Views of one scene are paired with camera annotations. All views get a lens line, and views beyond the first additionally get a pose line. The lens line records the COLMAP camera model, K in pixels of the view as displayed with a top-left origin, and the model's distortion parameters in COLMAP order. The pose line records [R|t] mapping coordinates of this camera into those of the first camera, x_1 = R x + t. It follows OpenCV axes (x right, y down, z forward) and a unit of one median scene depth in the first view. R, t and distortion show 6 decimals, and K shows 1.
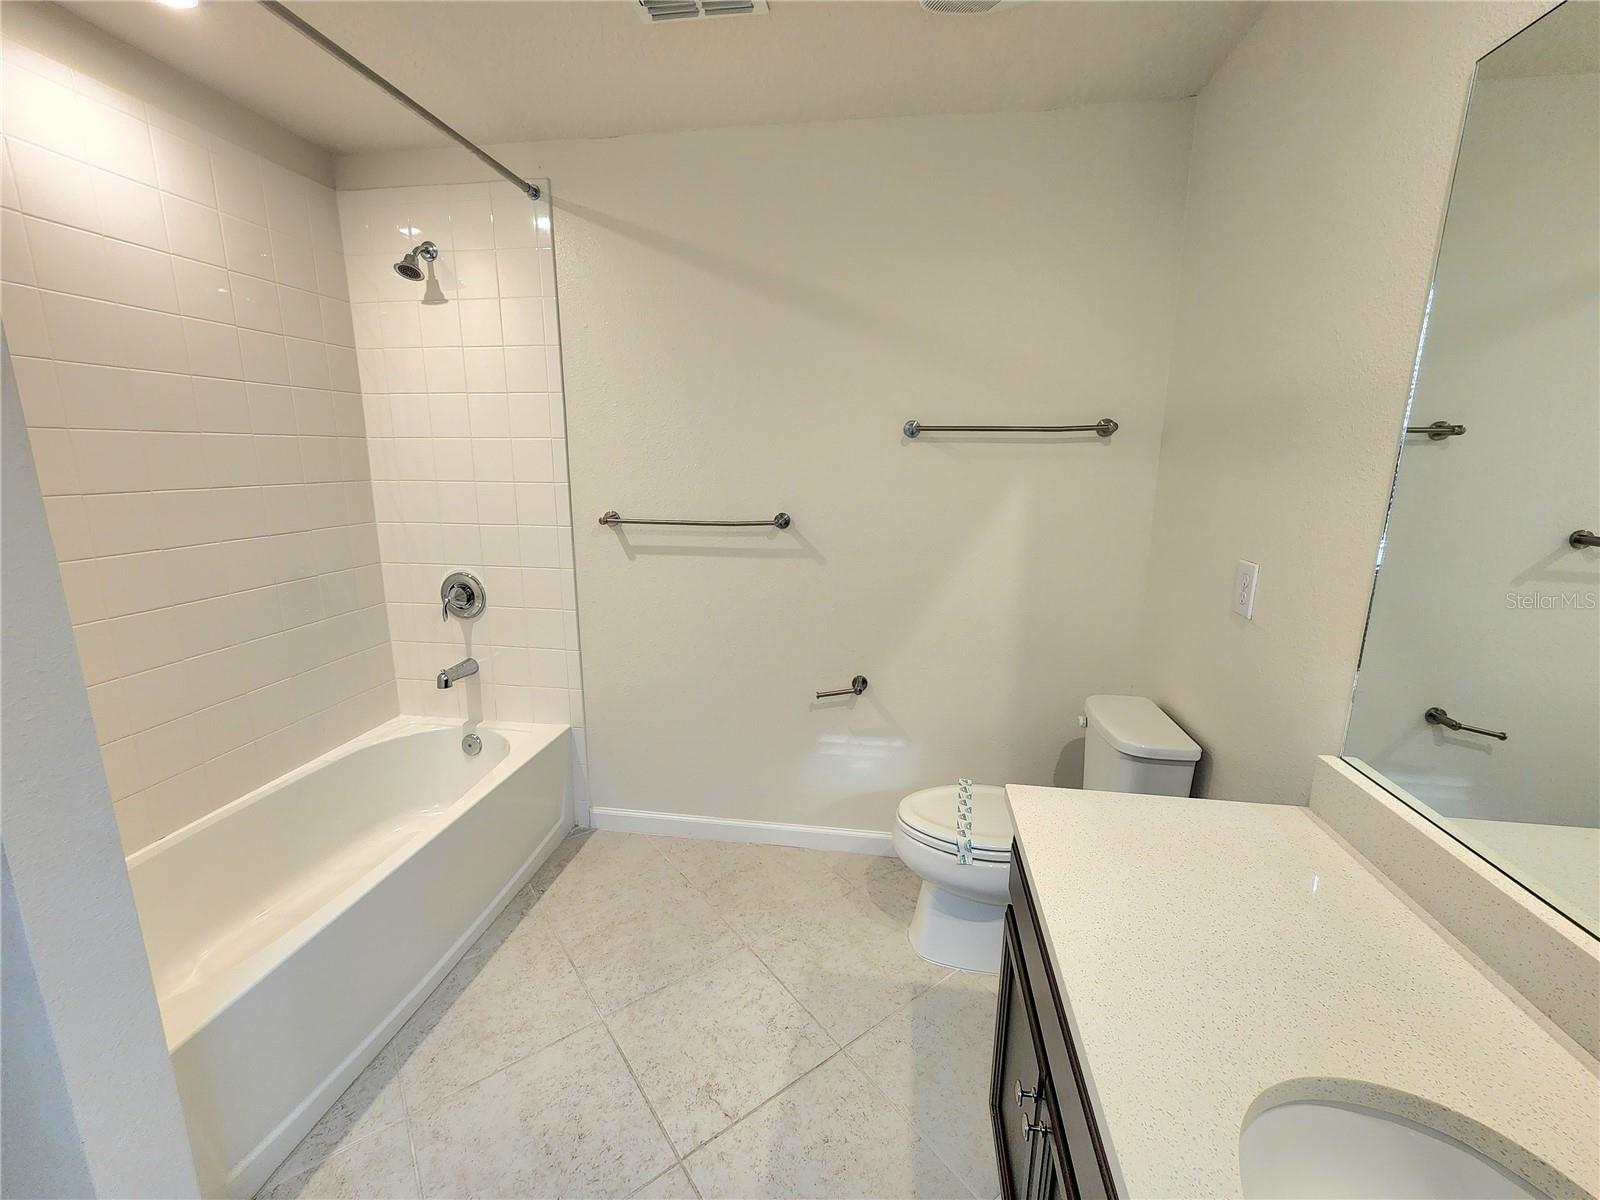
lens RADIAL K [[661.2, 0, 799.3], [0, 661.2, 596.4], [0, 0, 1]] dist [-0.006677, 0.002391]
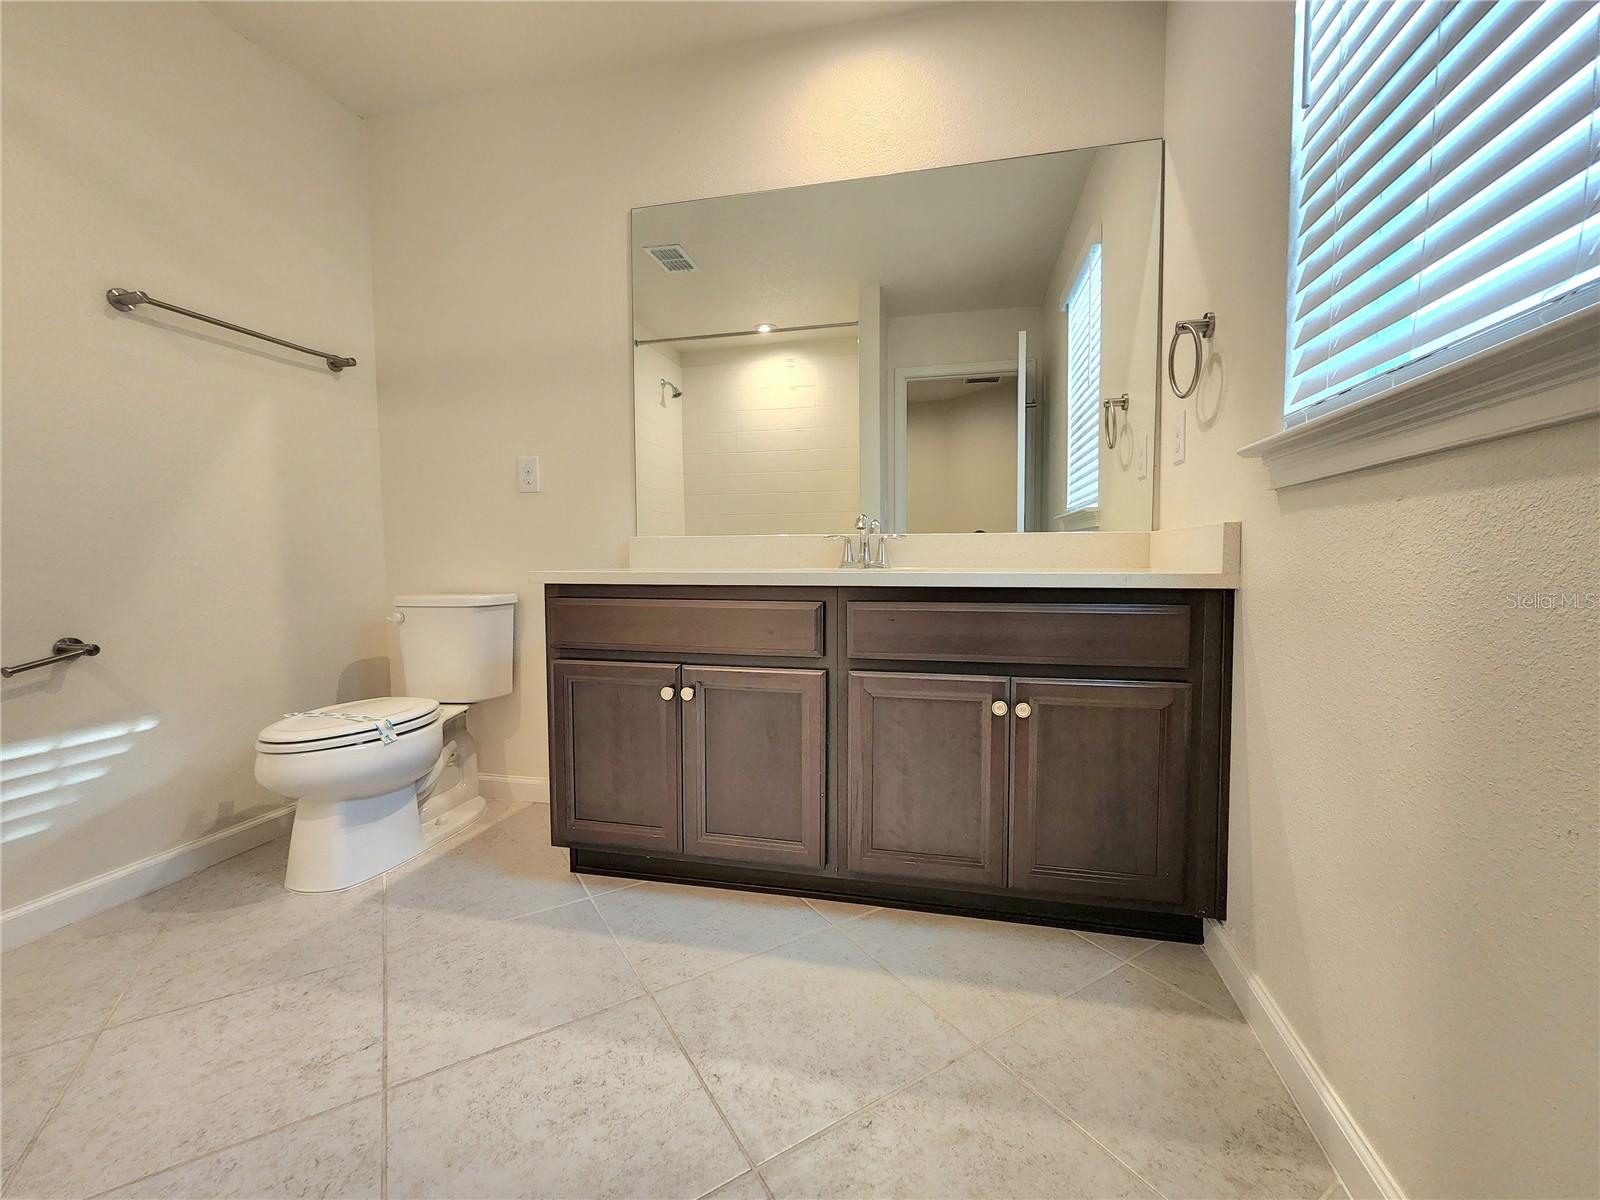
lens RADIAL K [[661.2, 0, 797.4], [0, 661.2, 594.1], [0, 0, 1]] dist [-0.006677, 0.002391]
pose [[0.102592, -0.072349, 0.992089, -0.670188], [0.211966, 0.976035, 0.049259, 0.271638], [-0.971877, 0.205235, 0.115469, 0.245221]]
